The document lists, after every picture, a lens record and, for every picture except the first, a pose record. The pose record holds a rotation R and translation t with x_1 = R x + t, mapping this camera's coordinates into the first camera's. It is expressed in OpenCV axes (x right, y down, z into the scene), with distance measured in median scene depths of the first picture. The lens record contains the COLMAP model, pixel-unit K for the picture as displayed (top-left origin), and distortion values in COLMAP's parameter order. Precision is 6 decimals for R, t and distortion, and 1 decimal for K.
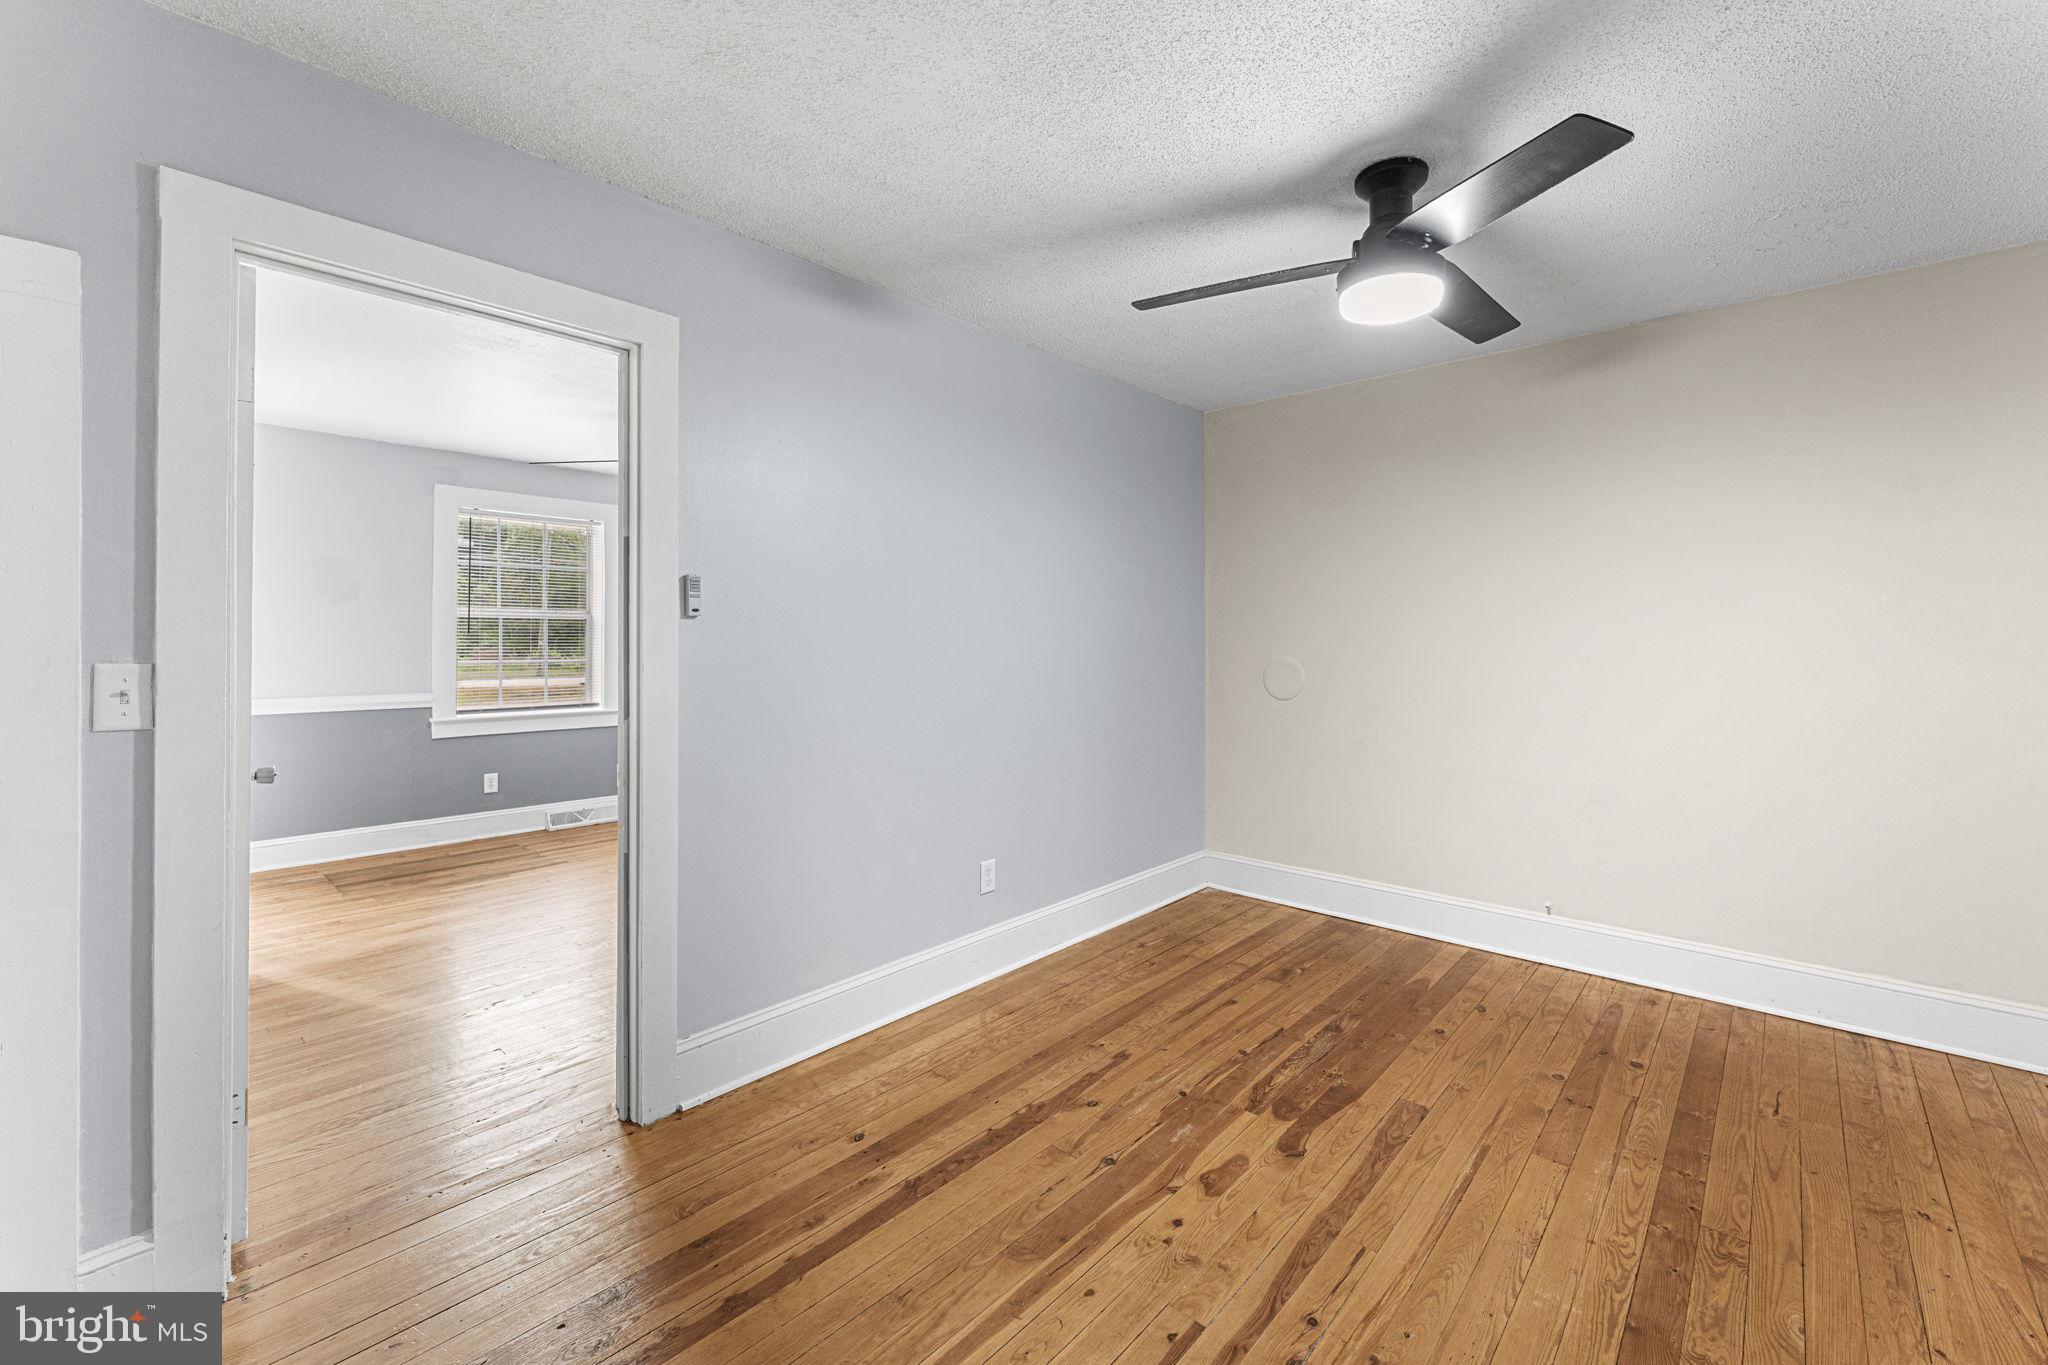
lens RADIAL K [[839.0, 0, 1026.5], [0, 839.0, 637.1], [0, 0, 1]] dist [0.001067, -0.000259]
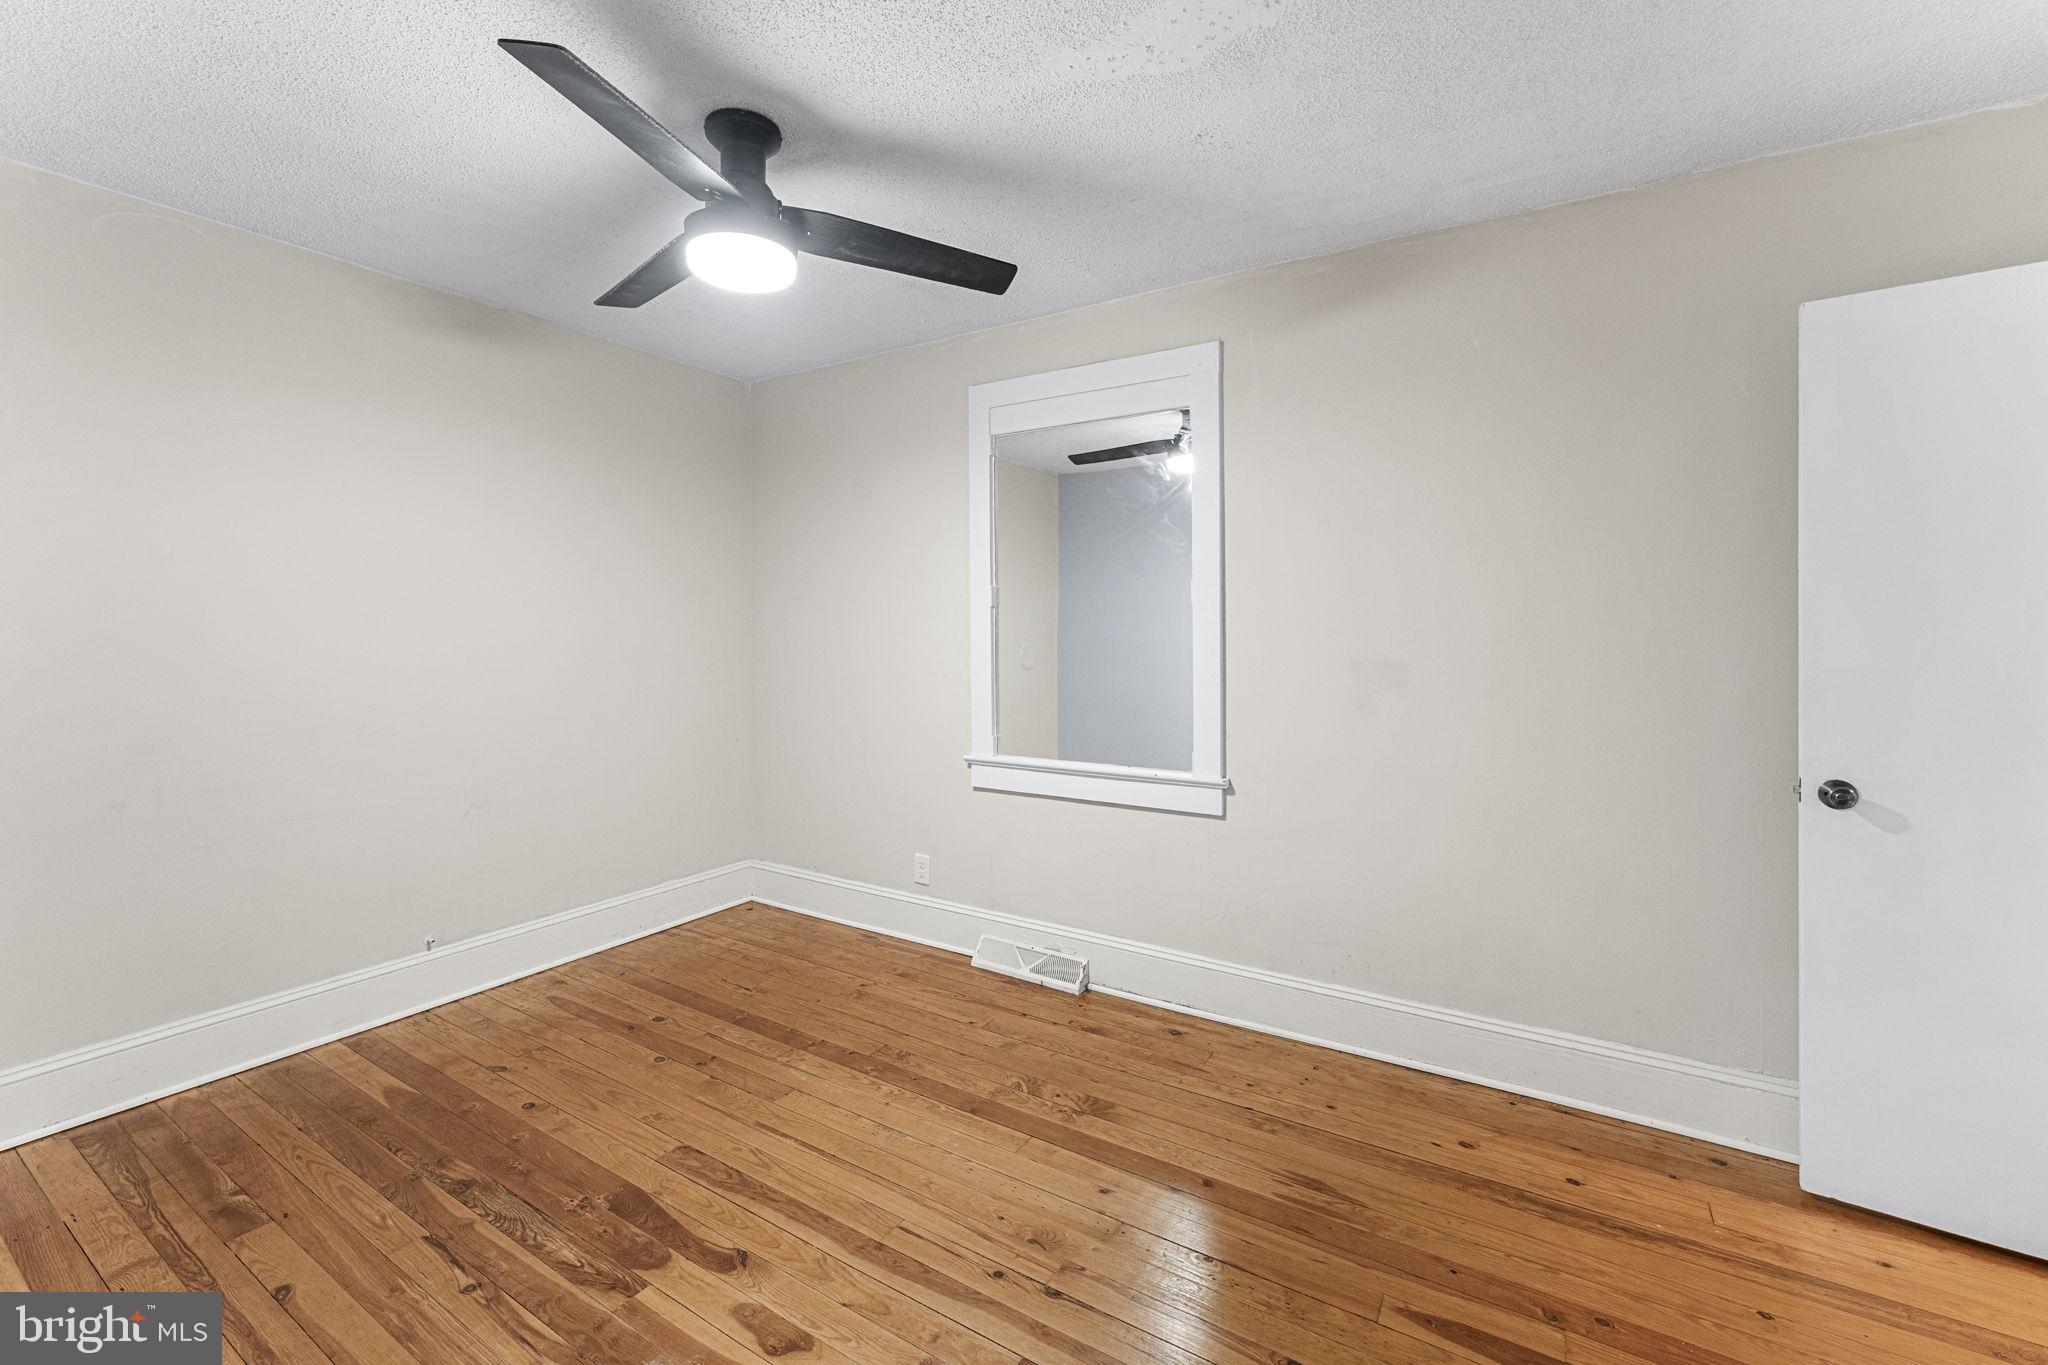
lens RADIAL K [[839.0, 0, 1026.5], [0, 839.0, 637.1], [0, 0, 1]] dist [0.001067, -0.000259]
pose [[-0.159515, -0.010342, 0.987141, -0.483757], [-0.004934, 0.999941, 0.009679, -0.010394], [-0.987183, -0.003327, -0.159557, 0.761718]]
